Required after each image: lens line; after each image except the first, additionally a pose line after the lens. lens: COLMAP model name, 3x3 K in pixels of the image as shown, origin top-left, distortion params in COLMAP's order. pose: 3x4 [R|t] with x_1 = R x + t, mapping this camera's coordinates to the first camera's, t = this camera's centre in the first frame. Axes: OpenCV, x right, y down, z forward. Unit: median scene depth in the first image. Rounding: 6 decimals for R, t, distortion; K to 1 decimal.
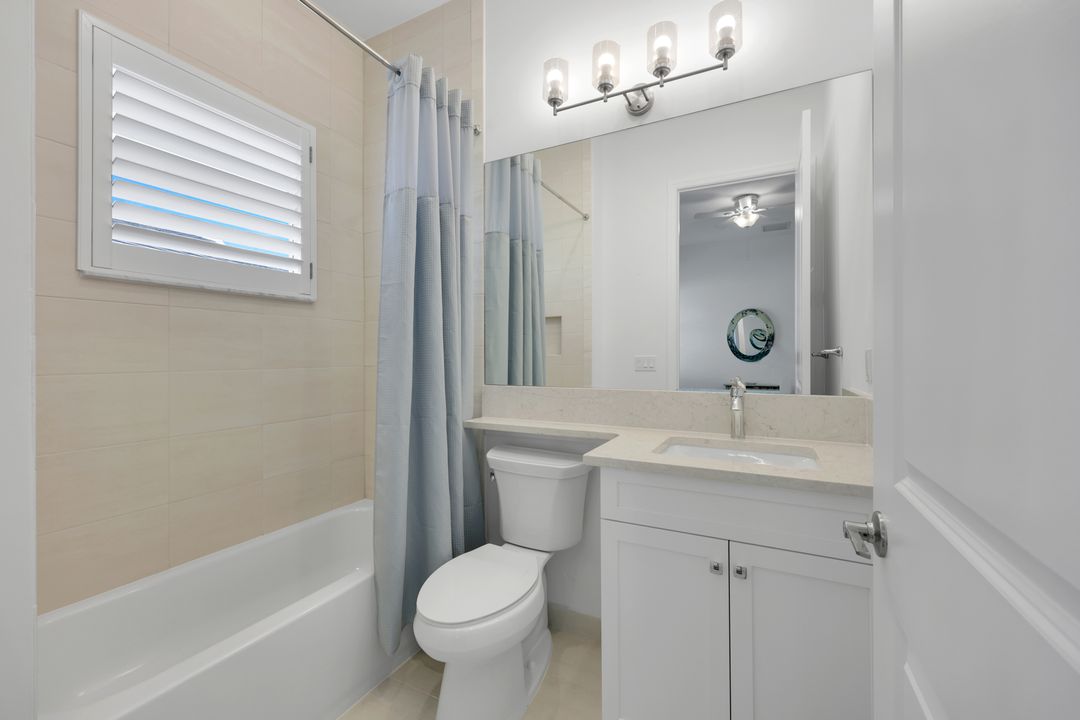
lens RADIAL K [[439.2, 0, 545.7], [0, 439.2, 359.6], [0, 0, 1]] dist [0.004140, -0.000035]
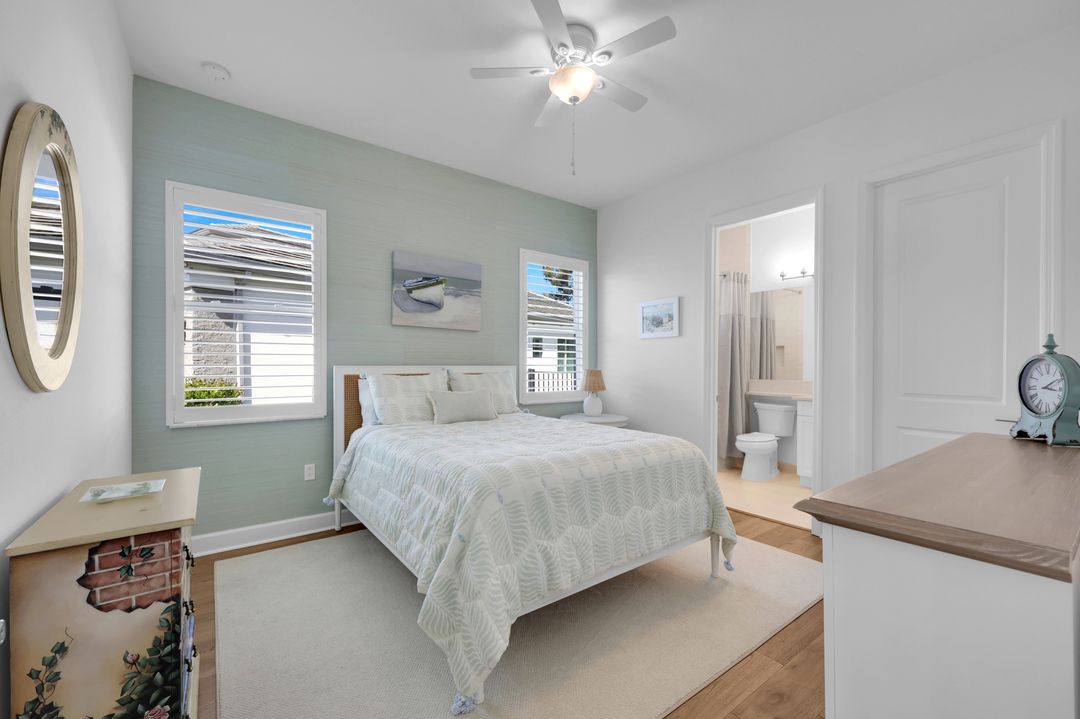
lens RADIAL K [[439.2, 0, 542.8], [0, 439.2, 365.4], [0, 0, 1]] dist [0.004140, -0.000035]
pose [[0.891326, 0.014725, -0.453124, -0.056492], [-0.007852, 0.999824, 0.017047, -0.055999], [0.453295, -0.011636, 0.891285, -1.902252]]
